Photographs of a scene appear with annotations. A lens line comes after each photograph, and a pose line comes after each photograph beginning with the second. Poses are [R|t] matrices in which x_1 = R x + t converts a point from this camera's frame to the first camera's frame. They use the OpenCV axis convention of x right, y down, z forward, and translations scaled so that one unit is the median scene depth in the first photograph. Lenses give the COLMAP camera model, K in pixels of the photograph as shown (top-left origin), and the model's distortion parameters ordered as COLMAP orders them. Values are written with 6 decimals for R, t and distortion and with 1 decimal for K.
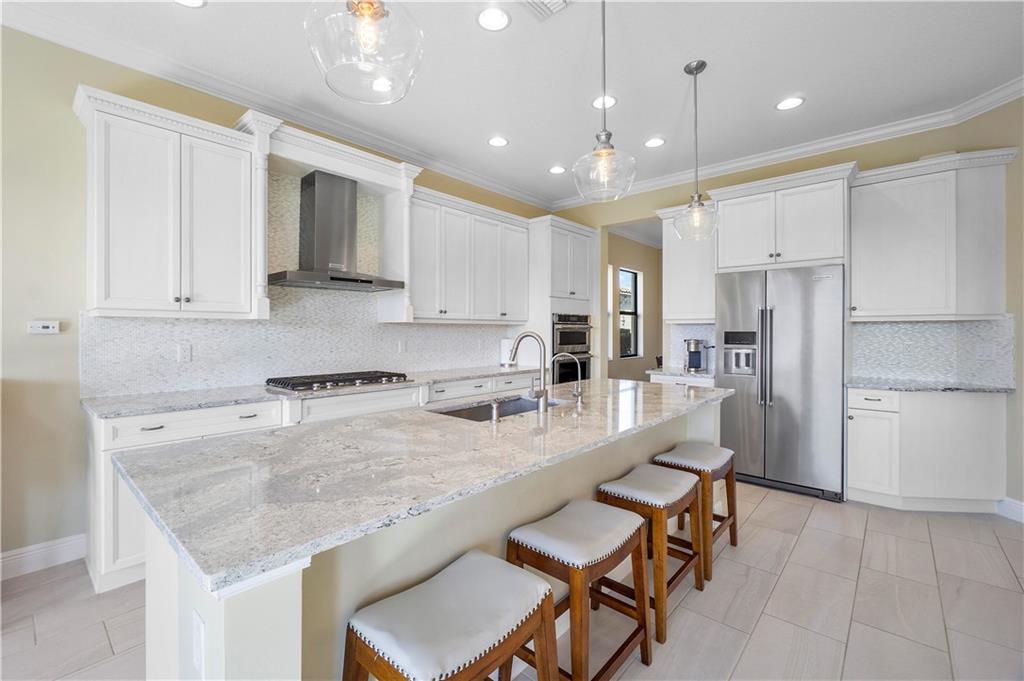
lens RADIAL K [[440.9, 0, 510.5], [0, 440.9, 330.5], [0, 0, 1]] dist [-0.004860, 0.000302]
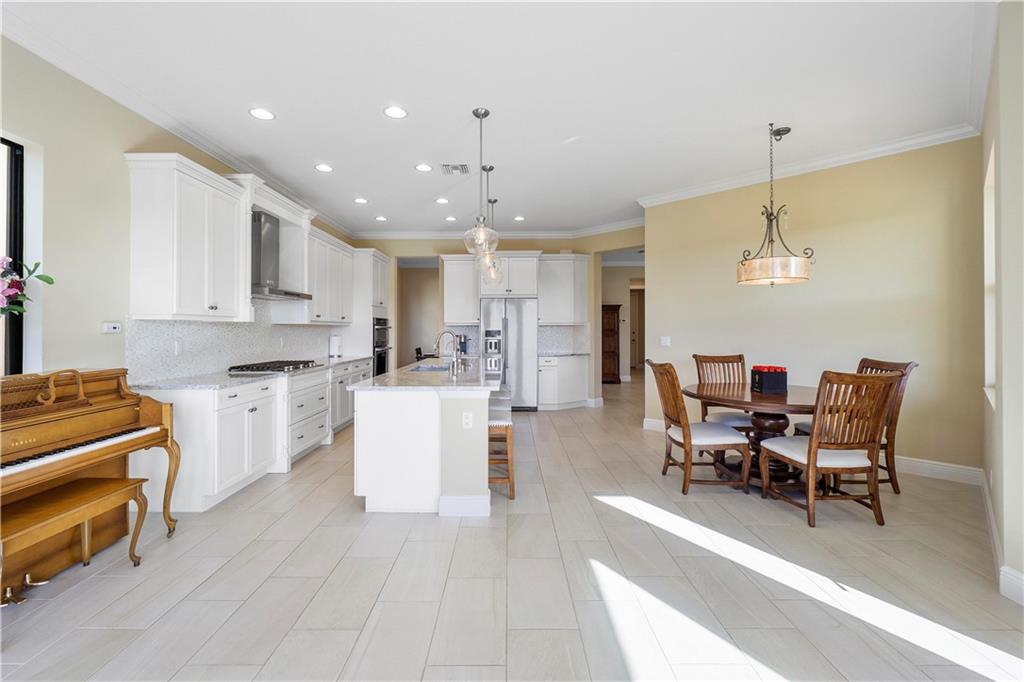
lens RADIAL K [[440.9, 0, 511.9], [0, 440.9, 332.4], [0, 0, 1]] dist [-0.004860, 0.000302]
pose [[0.745159, -0.005383, 0.666865, -0.727691], [0.000725, 0.999973, 0.007262, -0.001964], [-0.666887, -0.004928, 0.745143, -0.482966]]
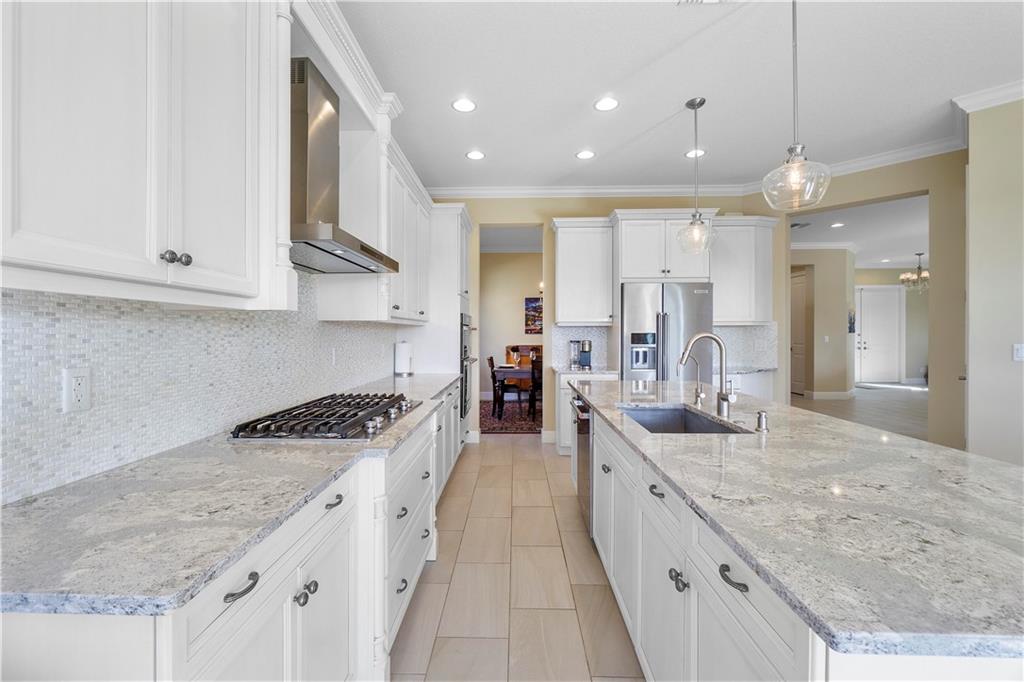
lens RADIAL K [[440.9, 0, 505.5], [0, 440.9, 336.9], [0, 0, 1]] dist [-0.004860, 0.000302]
pose [[0.766227, -0.007565, 0.642526, -0.583735], [0.001799, 0.999952, 0.009628, 0.000349], [-0.642568, -0.006221, 0.766203, 0.364106]]
